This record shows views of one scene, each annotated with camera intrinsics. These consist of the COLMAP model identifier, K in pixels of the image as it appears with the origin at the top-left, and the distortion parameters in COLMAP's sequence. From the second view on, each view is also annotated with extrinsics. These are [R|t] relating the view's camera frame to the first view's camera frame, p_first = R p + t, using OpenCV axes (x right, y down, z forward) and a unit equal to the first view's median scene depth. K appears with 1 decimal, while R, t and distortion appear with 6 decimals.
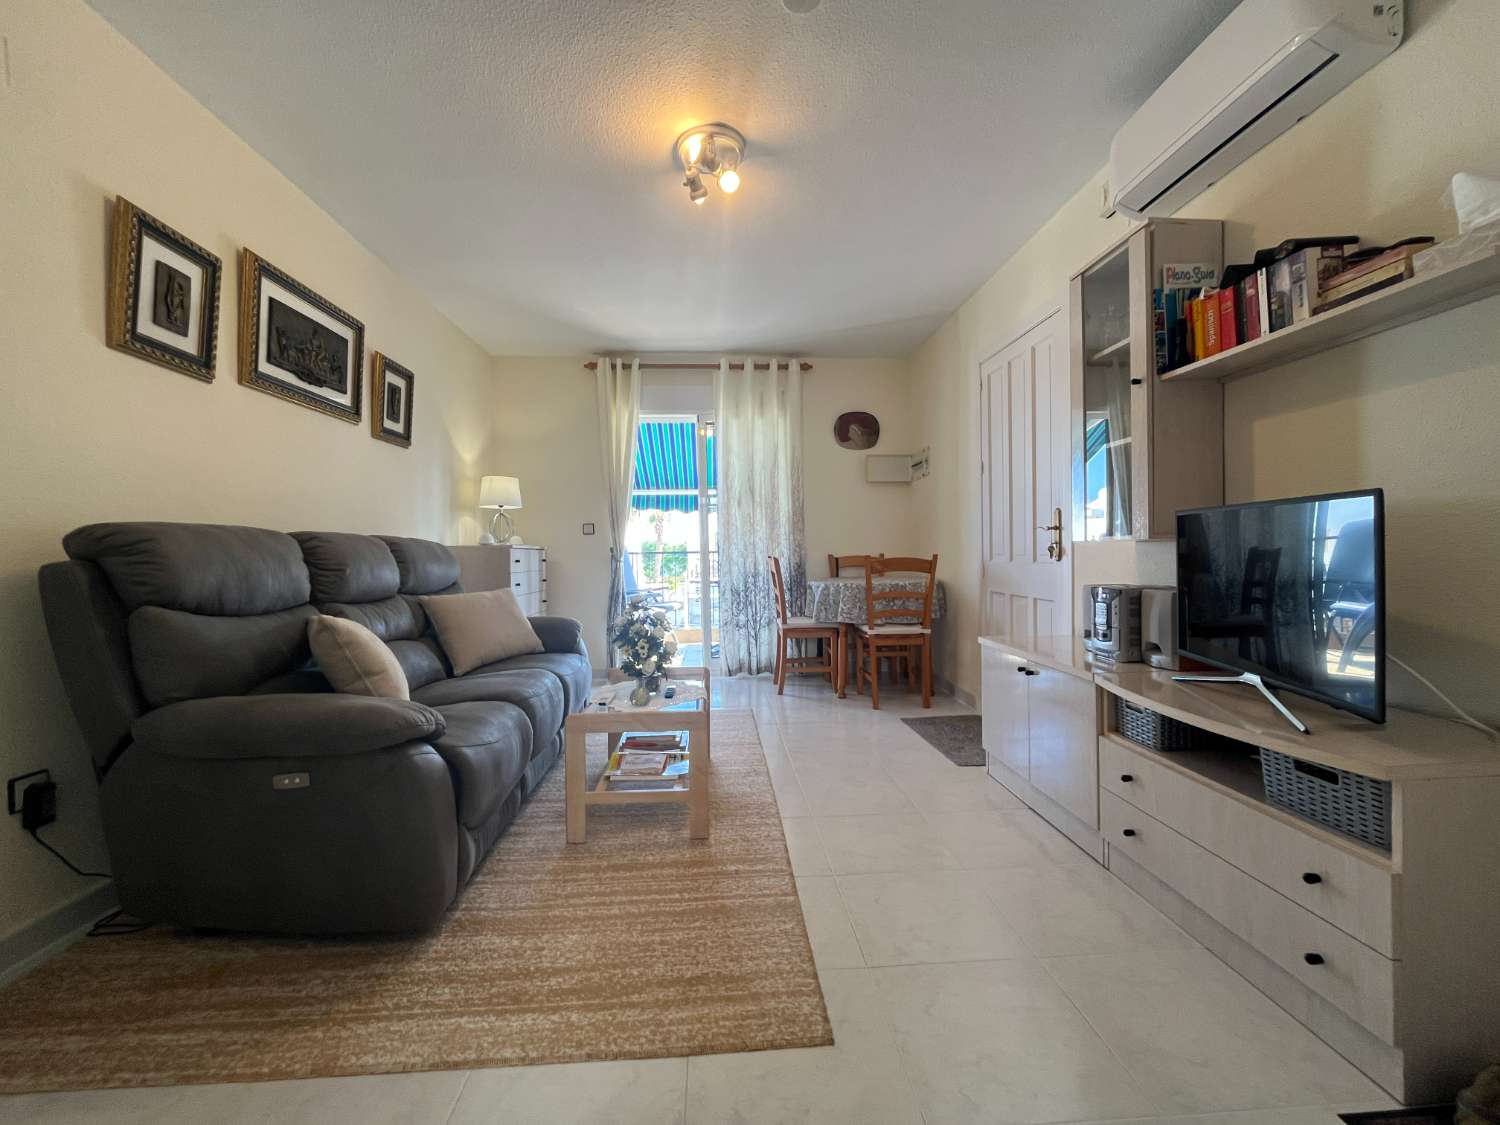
lens RADIAL K [[618.2, 0, 747.0], [0, 618.2, 559.3], [0, 0, 1]] dist [-0.002950, -0.000095]
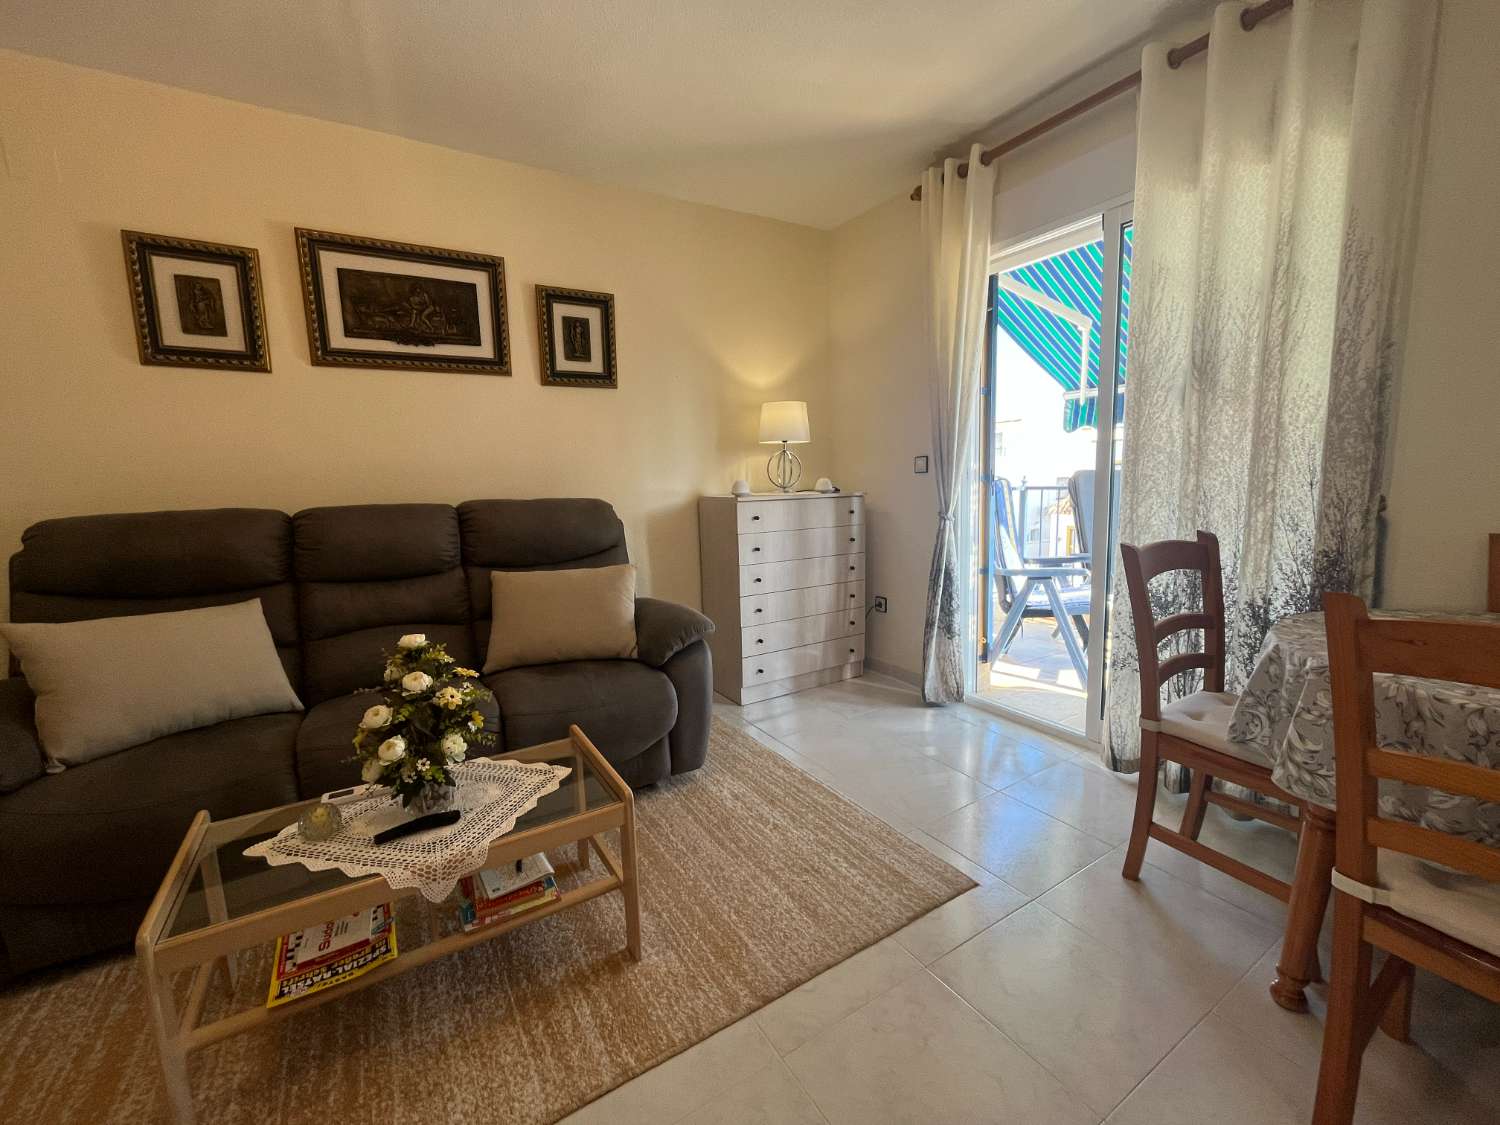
lens RADIAL K [[618.2, 0, 751.7], [0, 618.2, 557.4], [0, 0, 1]] dist [-0.002950, -0.000095]
pose [[0.478066, 0.115279, -0.870726, 0.423244], [0.012969, 0.990315, 0.138233, -0.079771], [0.878228, -0.077377, 0.471941, 0.960323]]
